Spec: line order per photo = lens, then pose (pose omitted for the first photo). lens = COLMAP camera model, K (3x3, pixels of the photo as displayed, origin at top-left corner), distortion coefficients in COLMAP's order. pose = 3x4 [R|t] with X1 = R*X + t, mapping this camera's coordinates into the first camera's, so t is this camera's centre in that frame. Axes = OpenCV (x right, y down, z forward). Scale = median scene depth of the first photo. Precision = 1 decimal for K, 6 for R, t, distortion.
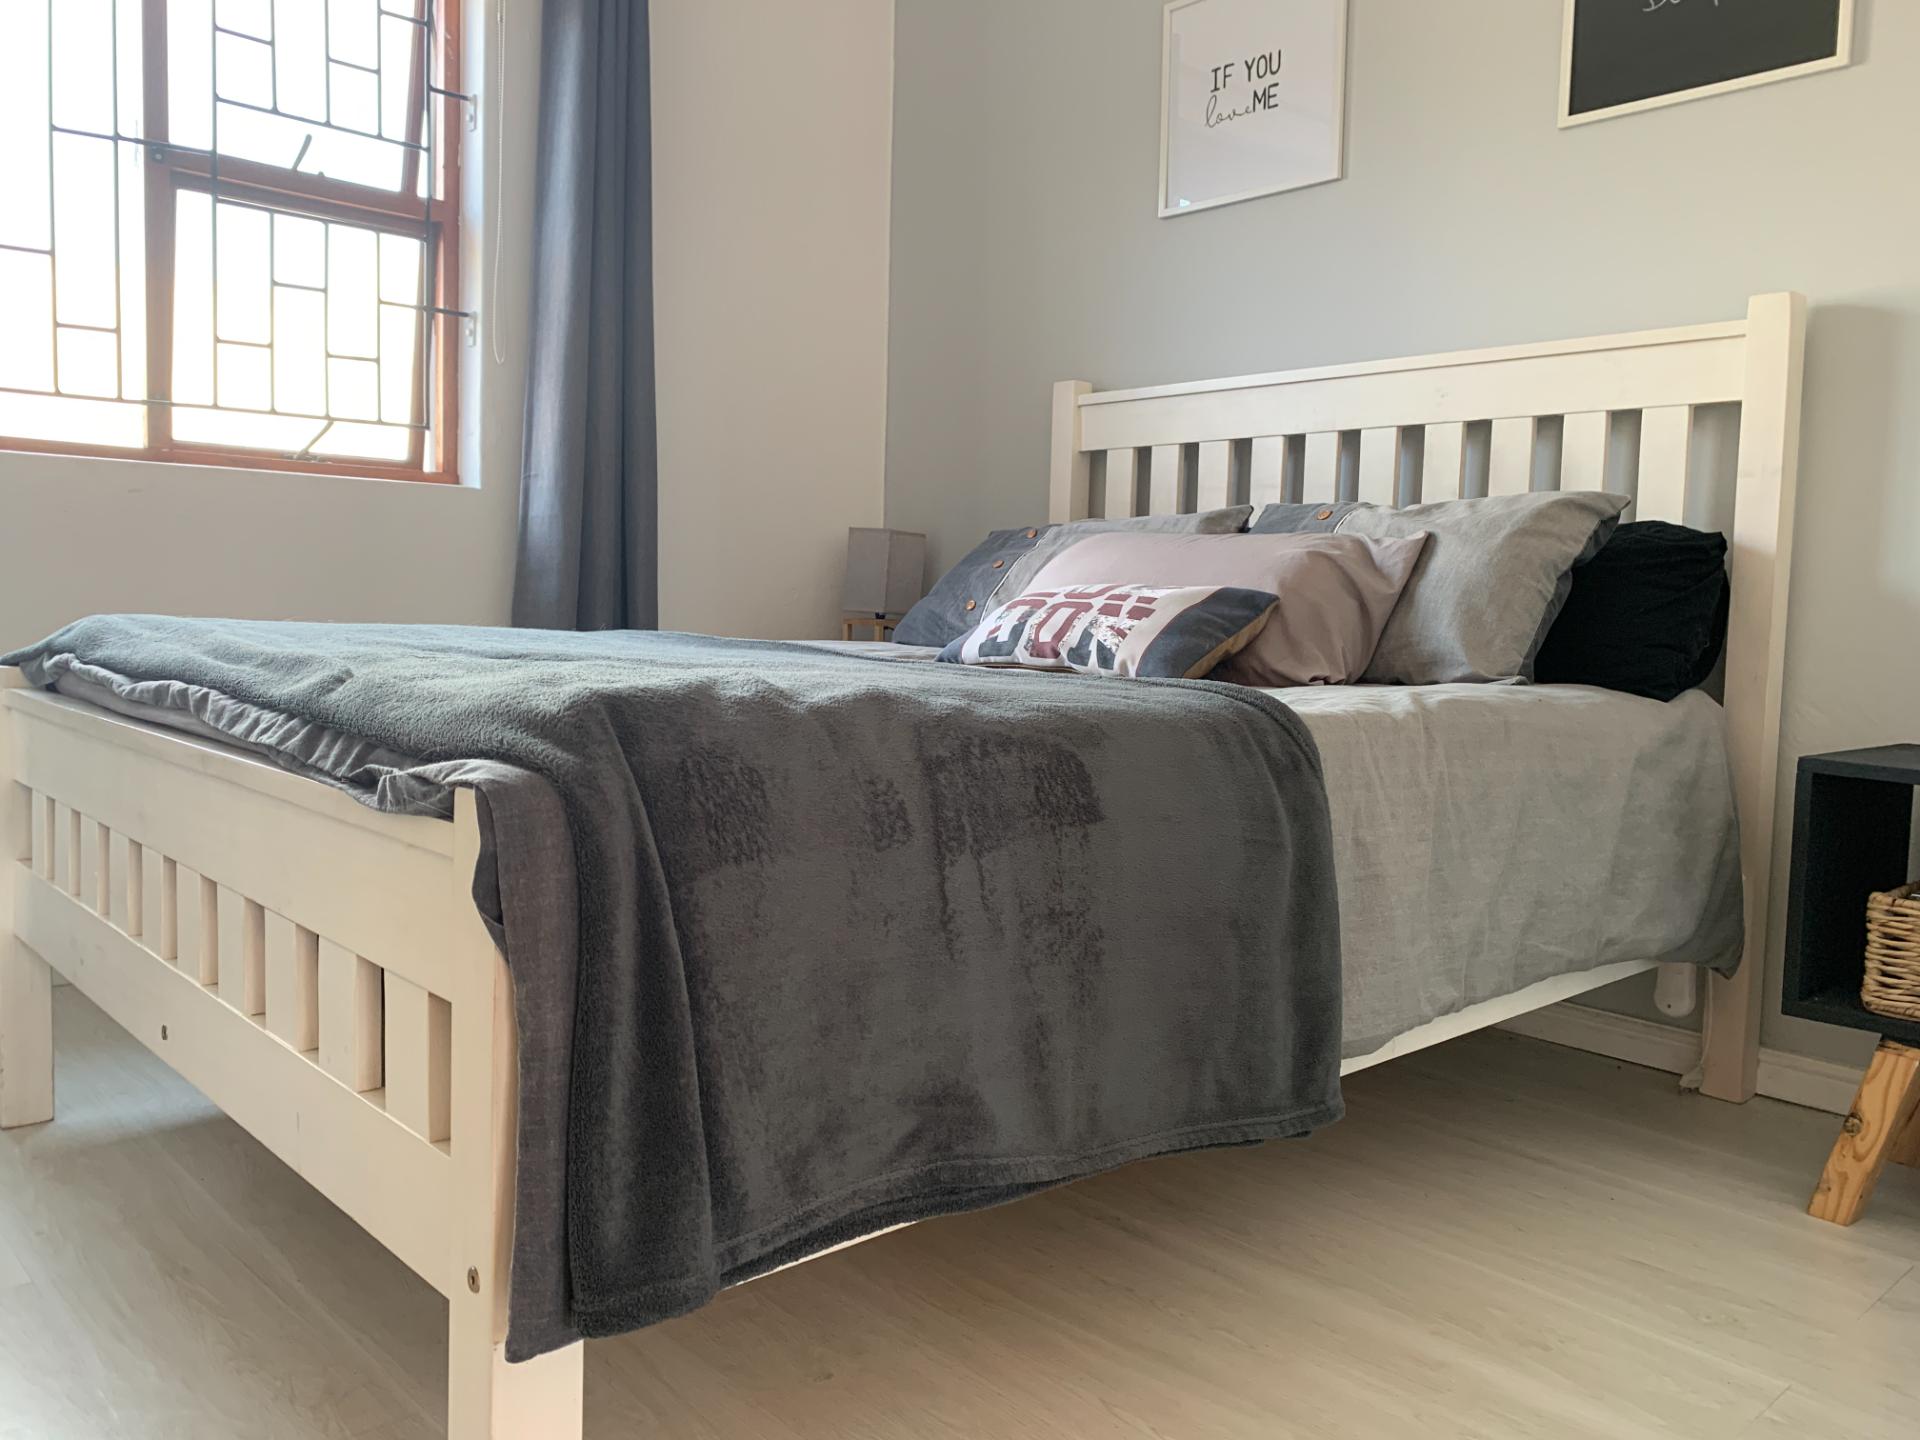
lens RADIAL K [[1508.9, 0, 955.6], [0, 1508.9, 721.0], [0, 0, 1]] dist [0.009601, -0.007344]
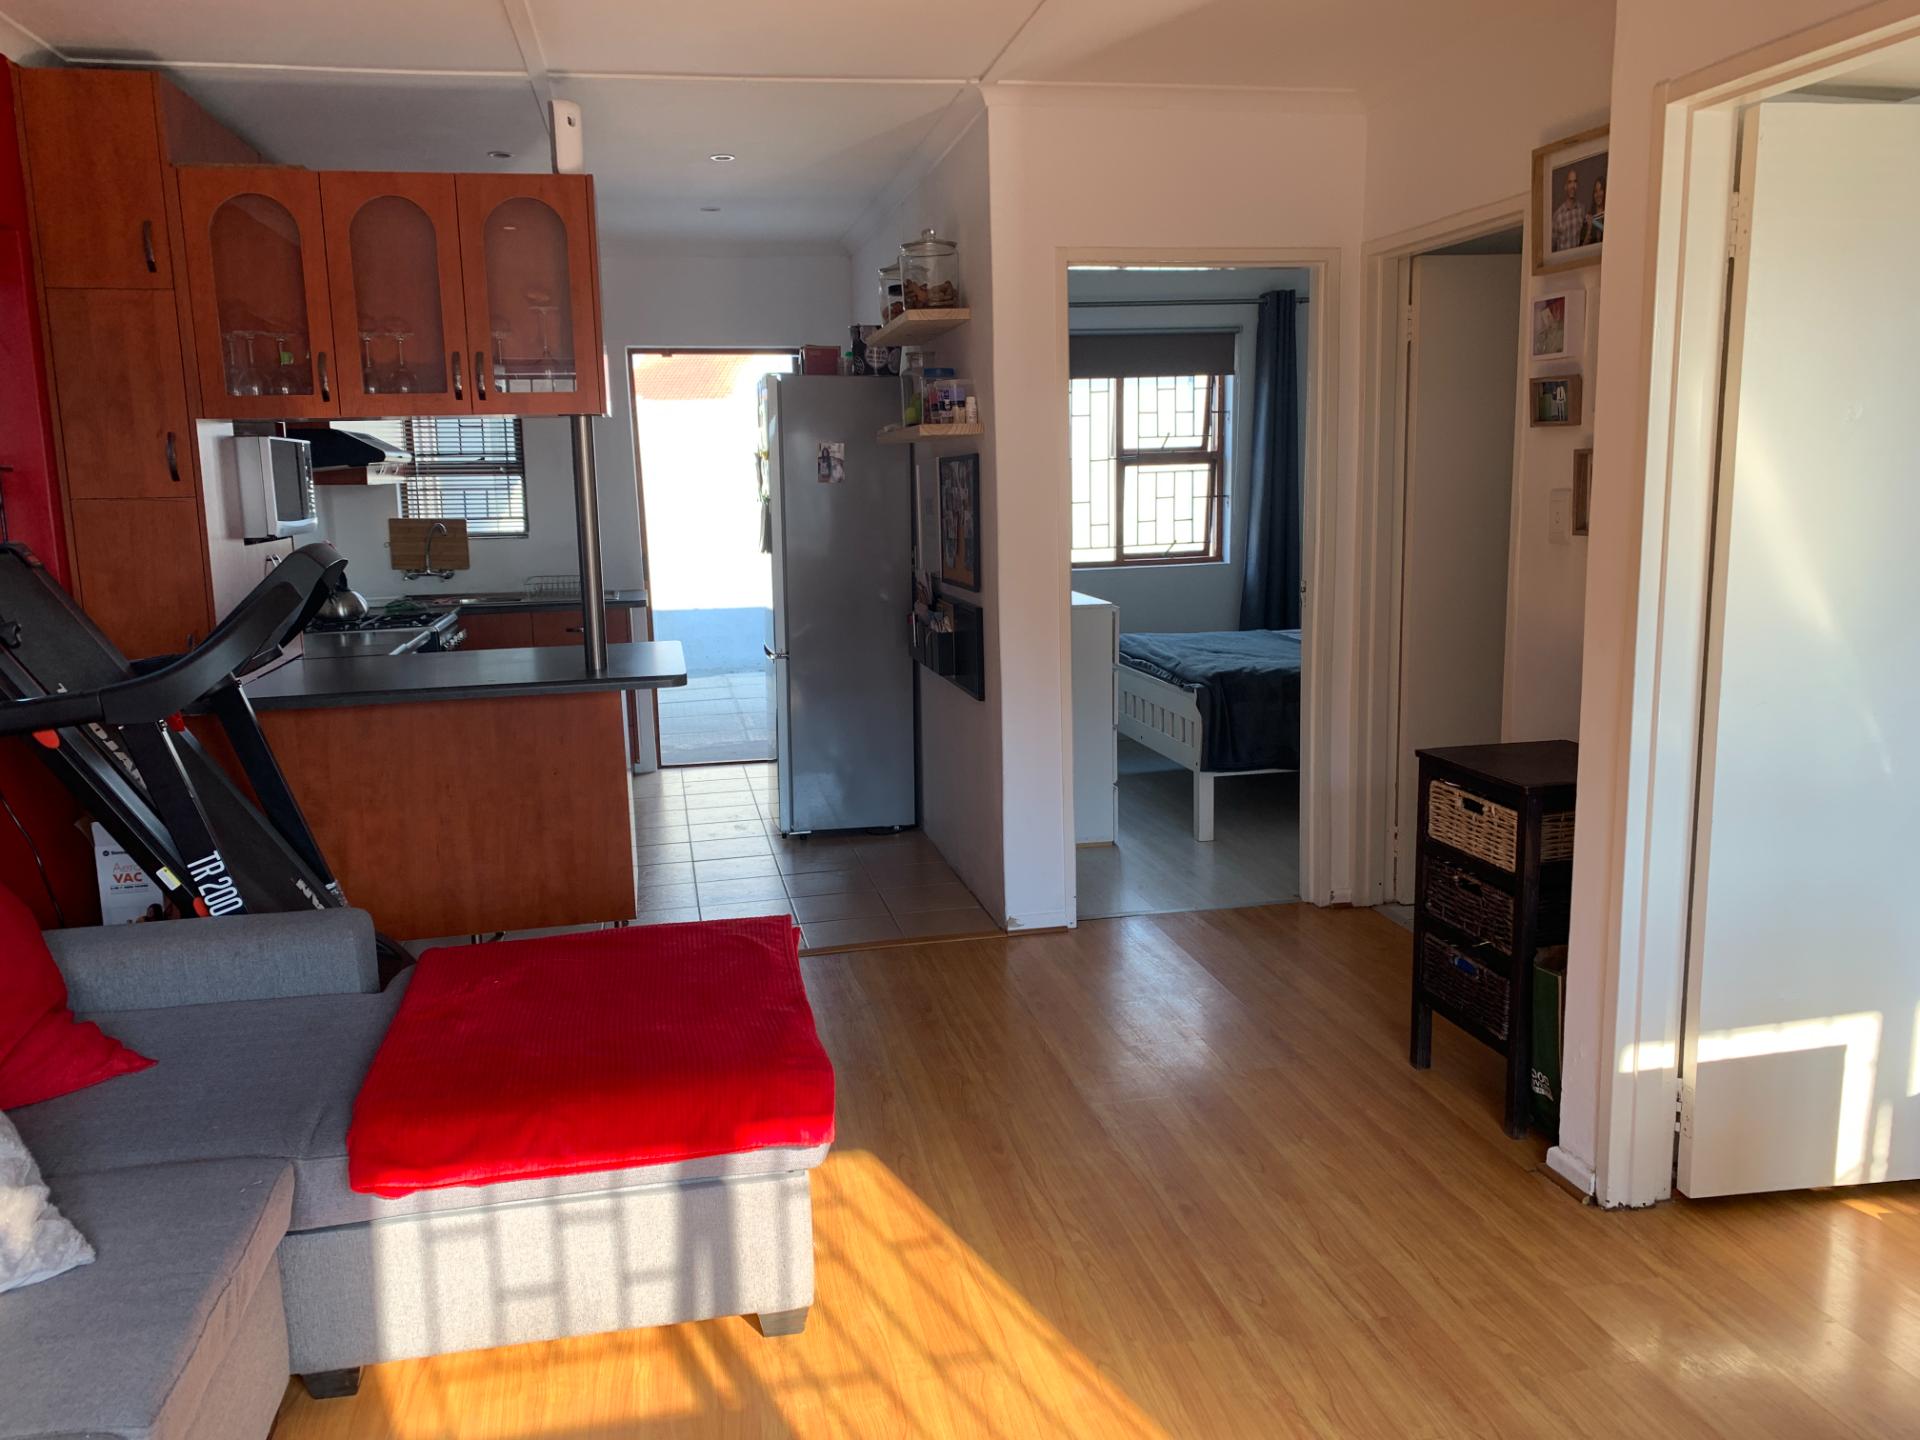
lens RADIAL K [[1454.7, 0, 950.1], [0, 1454.7, 728.3], [0, 0, 1]] dist [0.044245, -0.052187]
pose [[0.856587, 0.037214, -0.514660, 0.795082], [0.010783, 0.995887, 0.089956, -0.142982], [0.515891, -0.082605, 0.852663, -1.948910]]
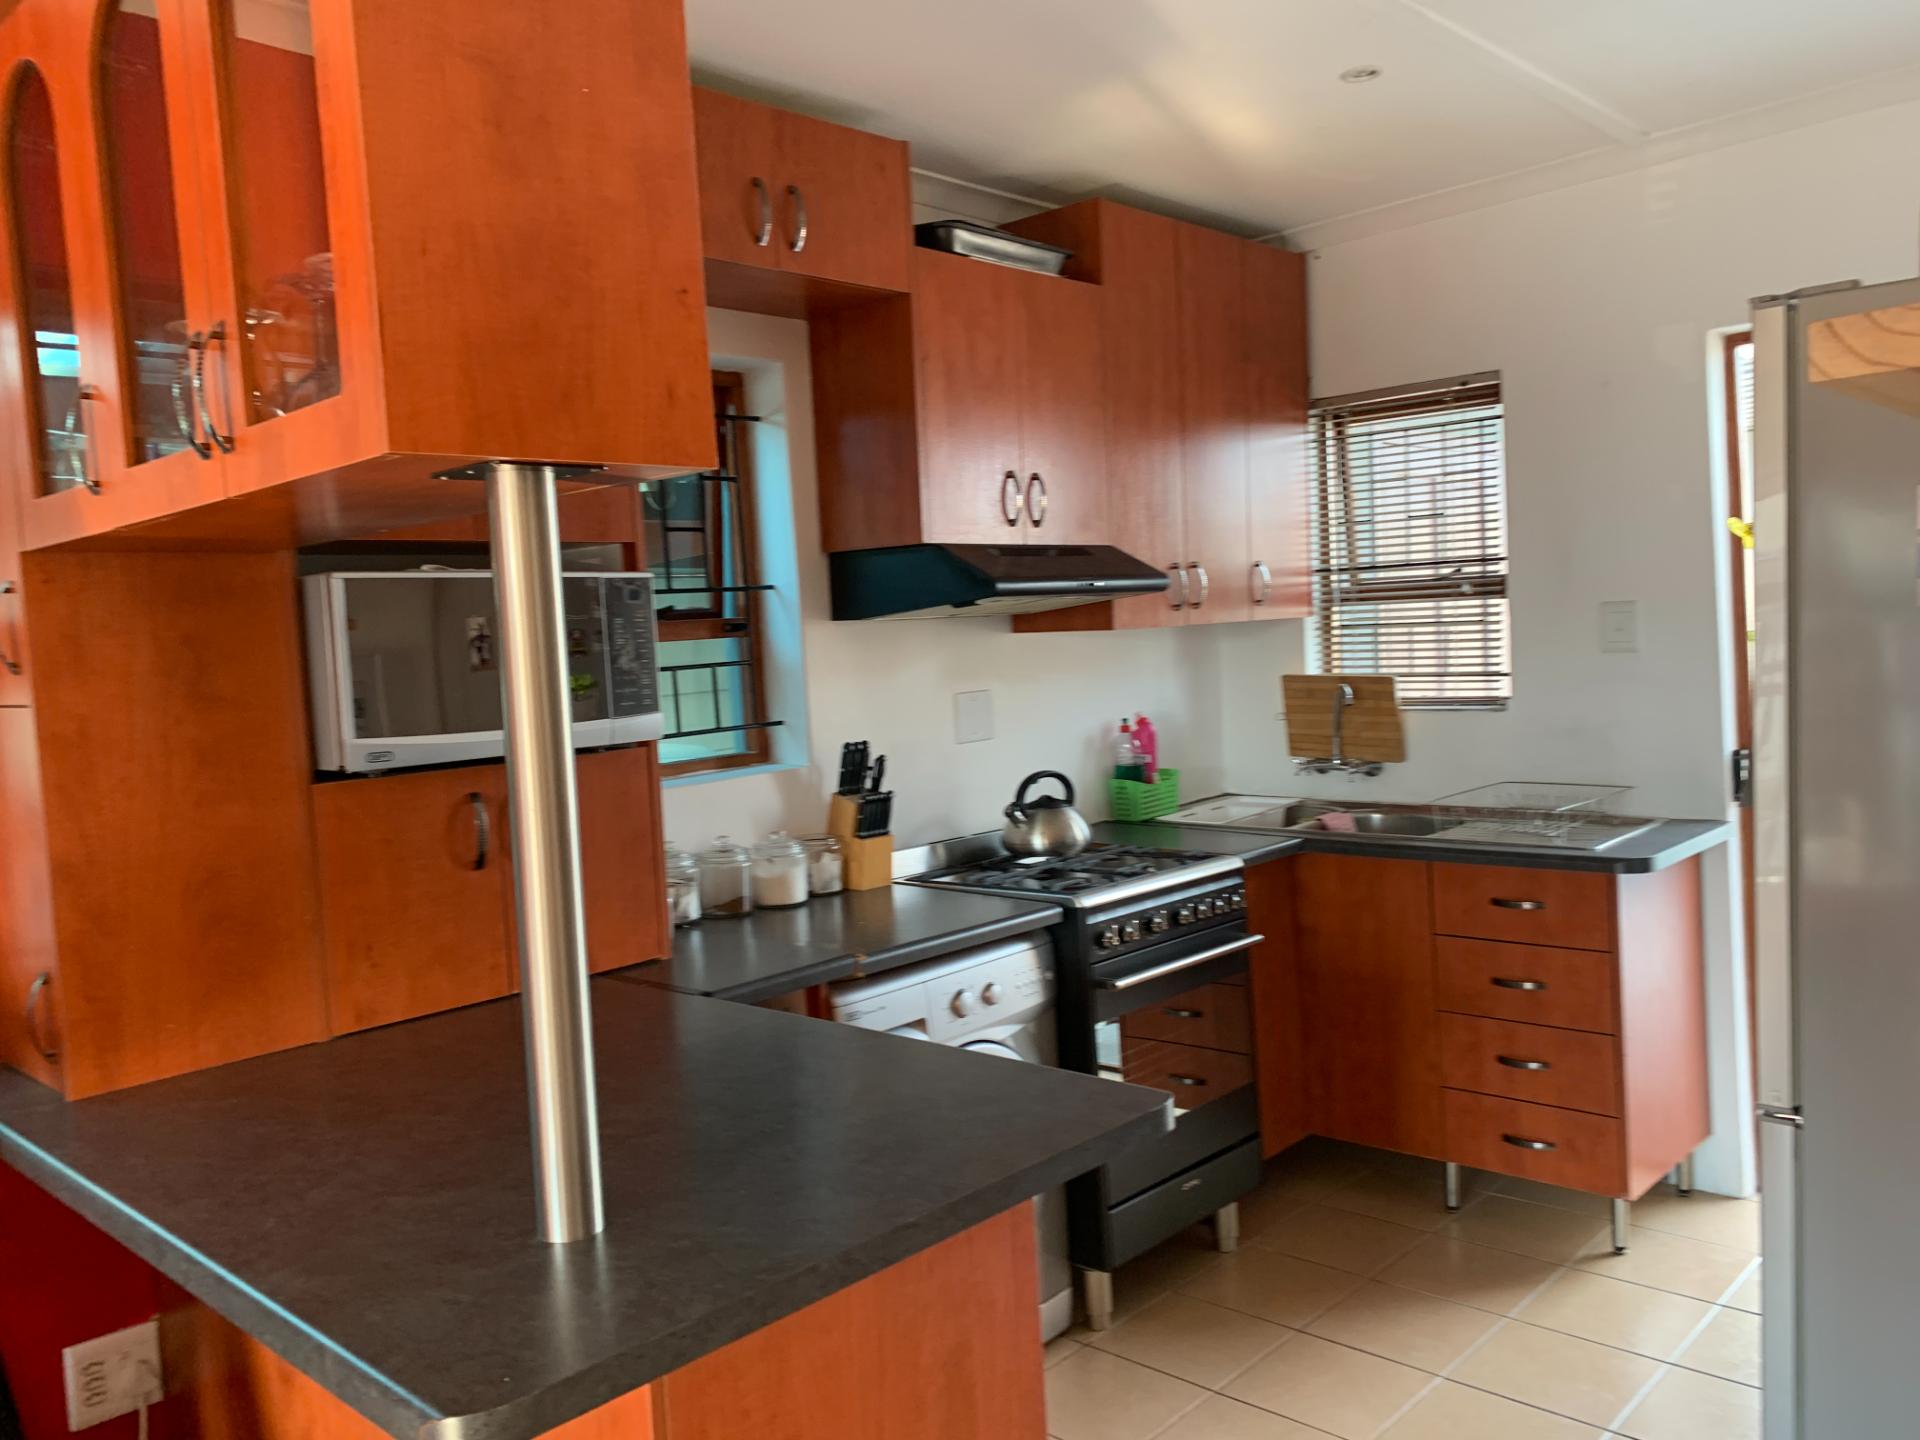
lens RADIAL K [[1472.6, 0, 917.7], [0, 1472.6, 734.7], [0, 0, 1]] dist [0.006687, -0.030692]
pose [[0.054441, 0.027215, -0.998146, 0.060286], [-0.020137, 0.999455, 0.026152, -0.282807], [0.998314, 0.018676, 0.054959, -0.461179]]
